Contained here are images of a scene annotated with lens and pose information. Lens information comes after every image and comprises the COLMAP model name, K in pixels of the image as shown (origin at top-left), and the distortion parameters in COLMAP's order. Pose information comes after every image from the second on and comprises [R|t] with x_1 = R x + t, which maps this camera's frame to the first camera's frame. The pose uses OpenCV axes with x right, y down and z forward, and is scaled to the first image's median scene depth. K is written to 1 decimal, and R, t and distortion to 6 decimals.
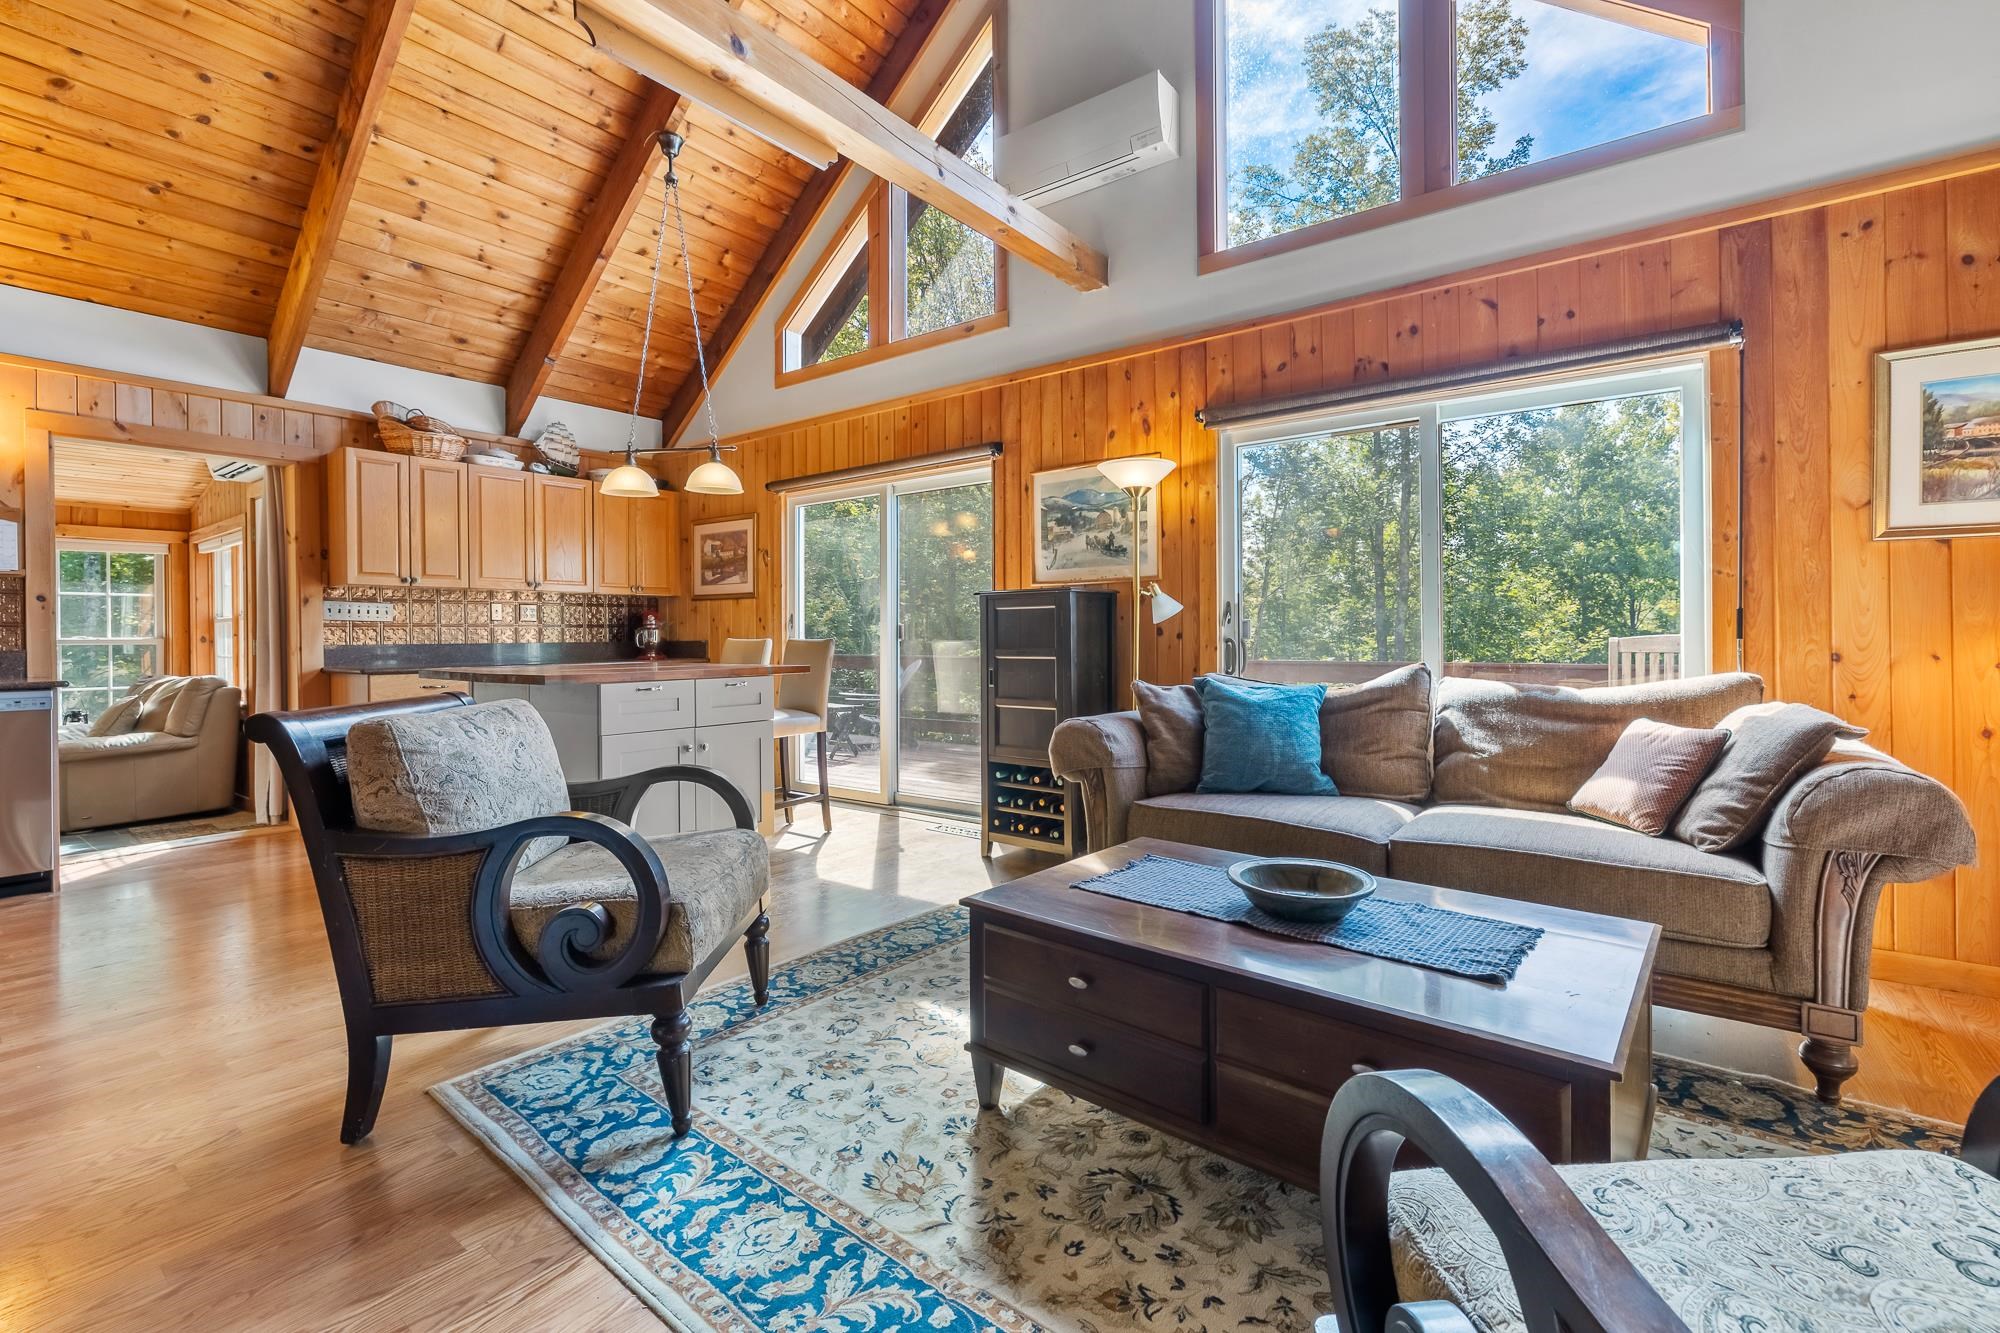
lens RADIAL K [[862.5, 0, 1001.2], [0, 862.5, 635.7], [0, 0, 1]] dist [-0.000381, -0.000580]
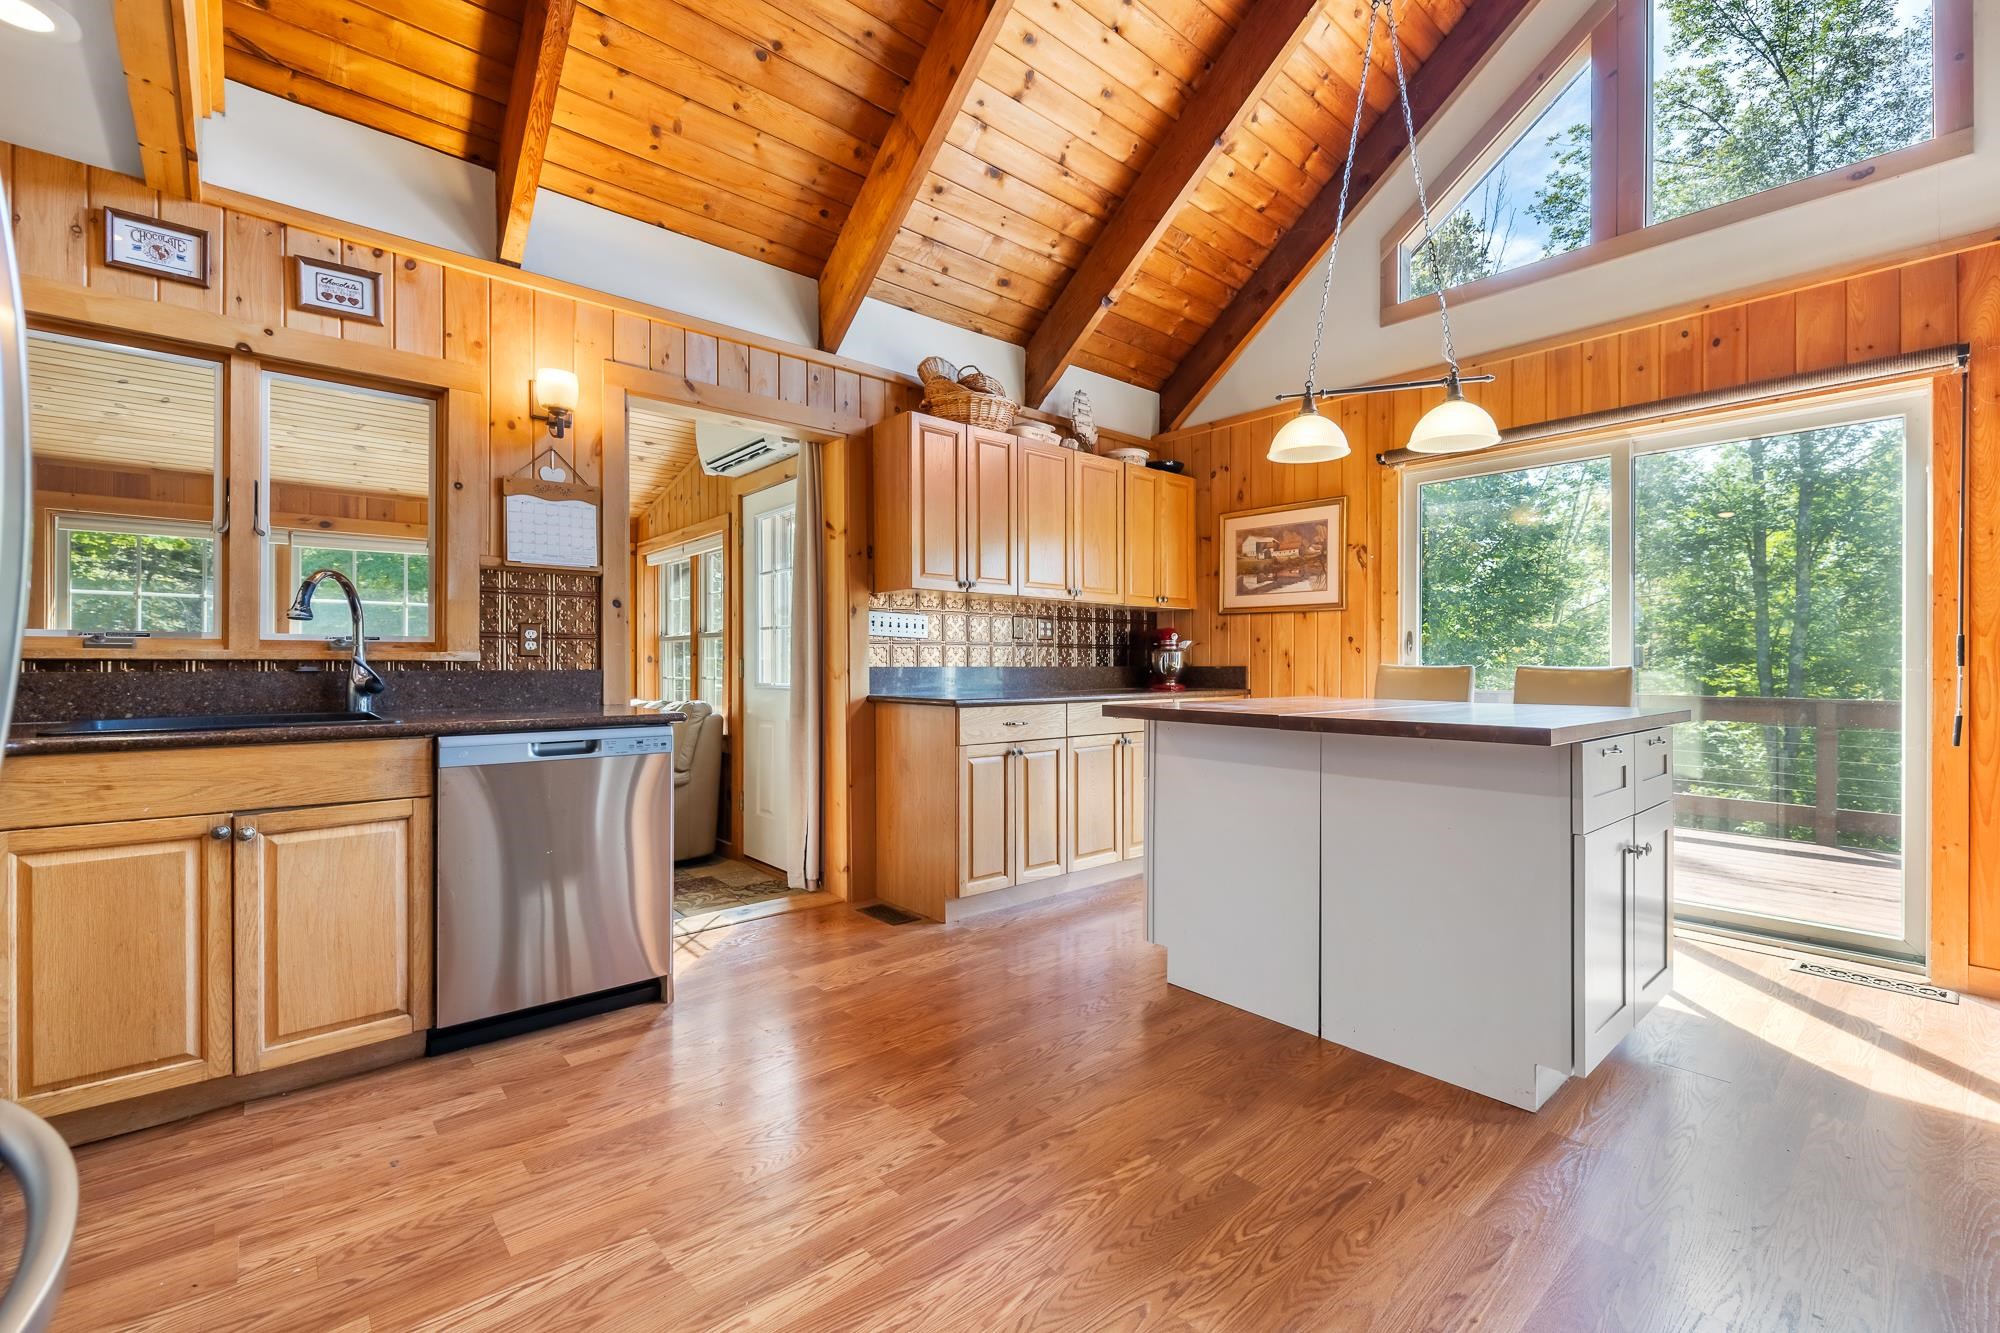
lens RADIAL K [[840.9, 0, 998.9], [0, 840.9, 659.9], [0, 0, 1]] dist [0.000674, 0.000127]
pose [[0.978692, 0.008921, -0.205139, -0.496404], [-0.009654, 0.999950, -0.002571, 0.005161], [0.205106, 0.004496, 0.978730, 0.261854]]
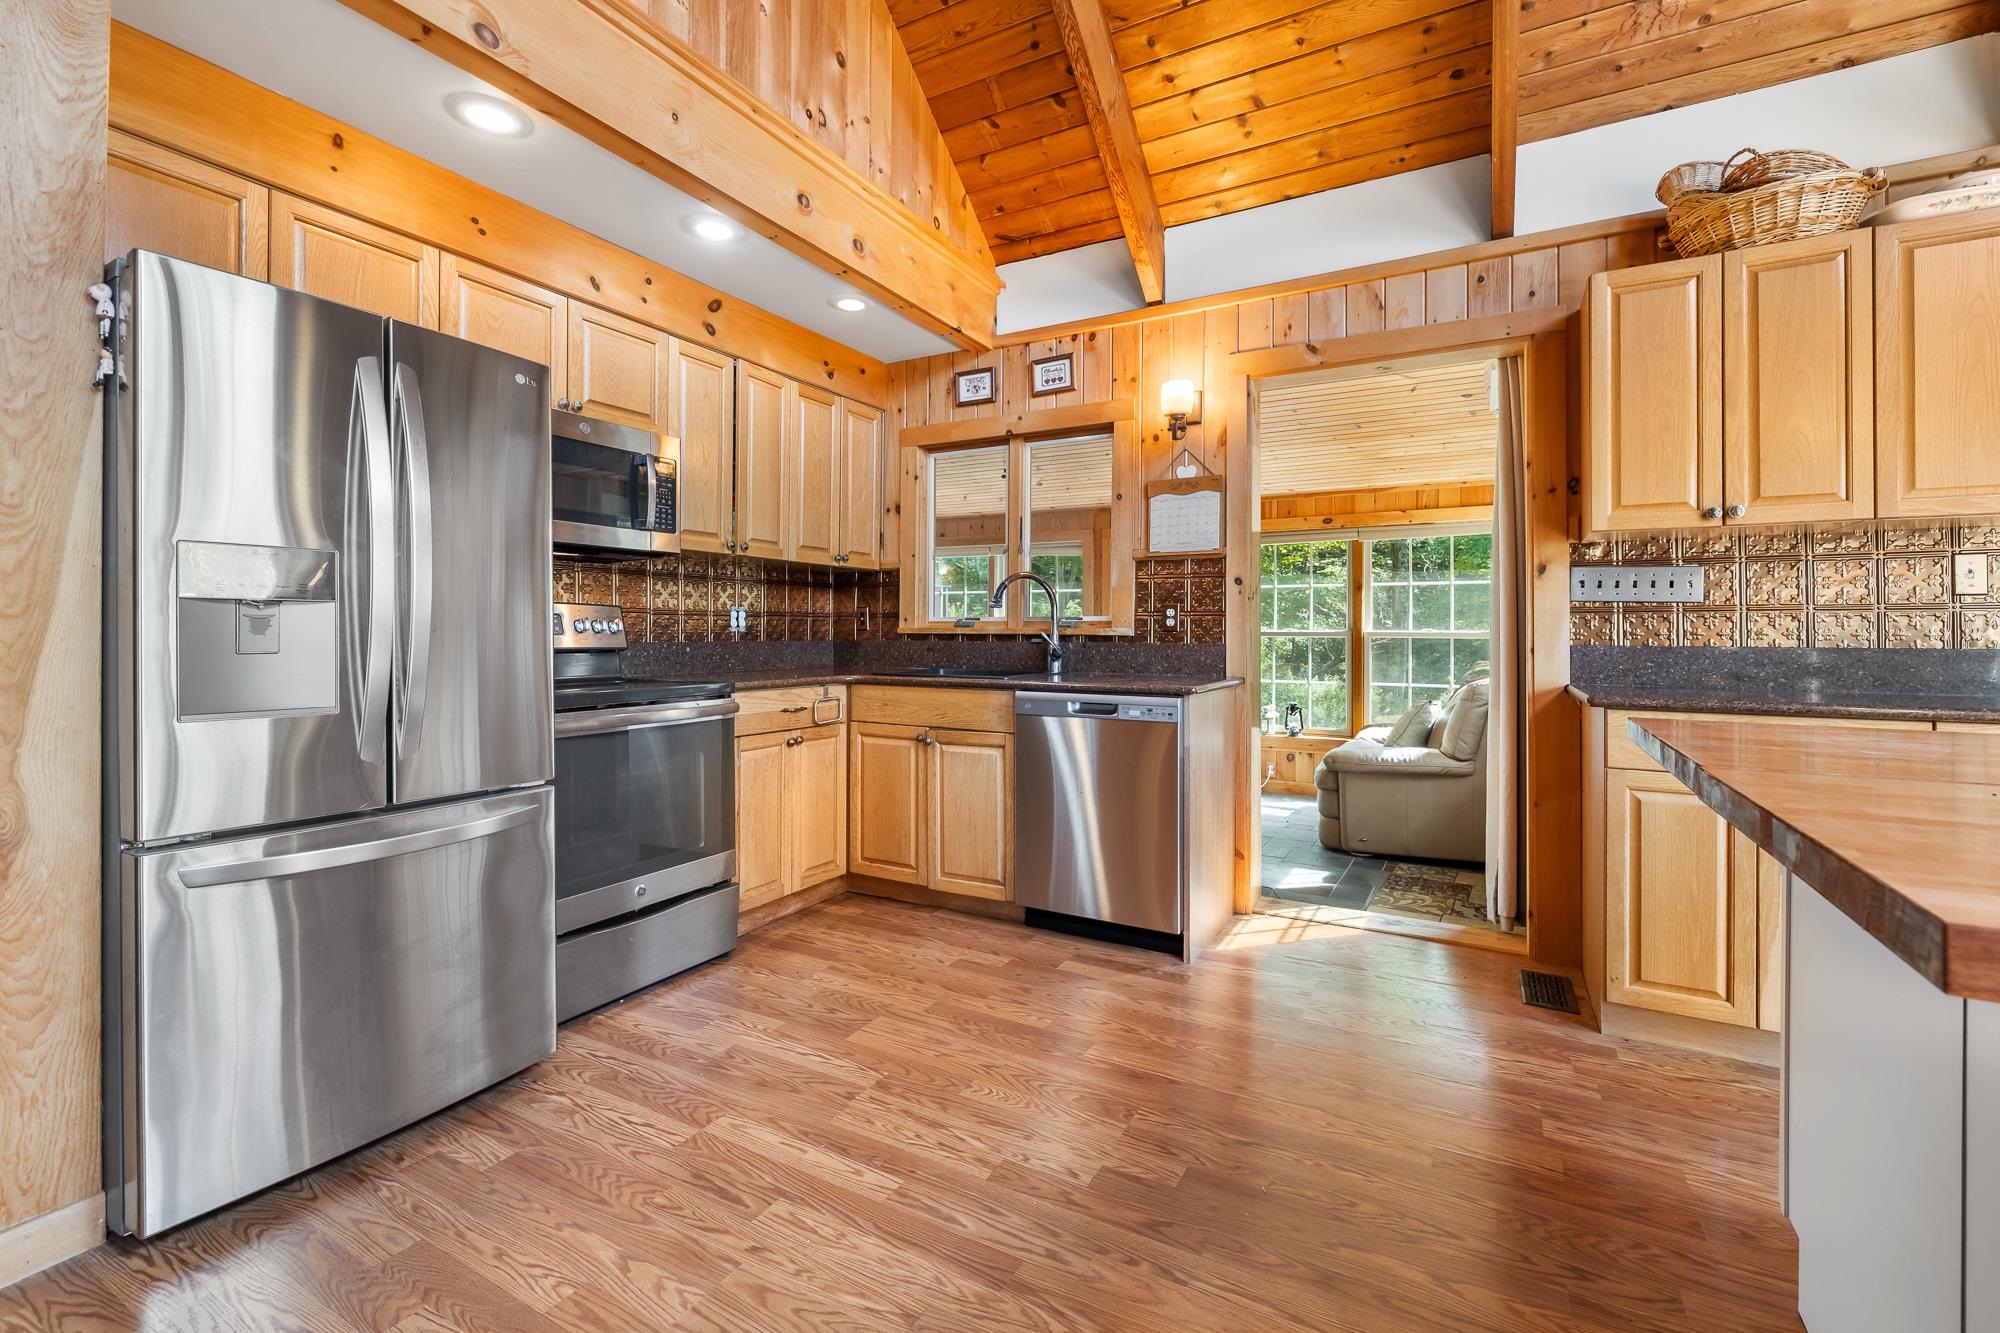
lens RADIAL K [[851.8, 0, 1024.1], [0, 851.8, 628.3], [0, 0, 1]] dist [-0.000559, -0.000513]
pose [[0.146395, 0.003247, -0.989221, -0.273152], [-0.006514, 0.999976, 0.002318, 0.000946], [0.989205, 0.006104, 0.146413, 0.543742]]
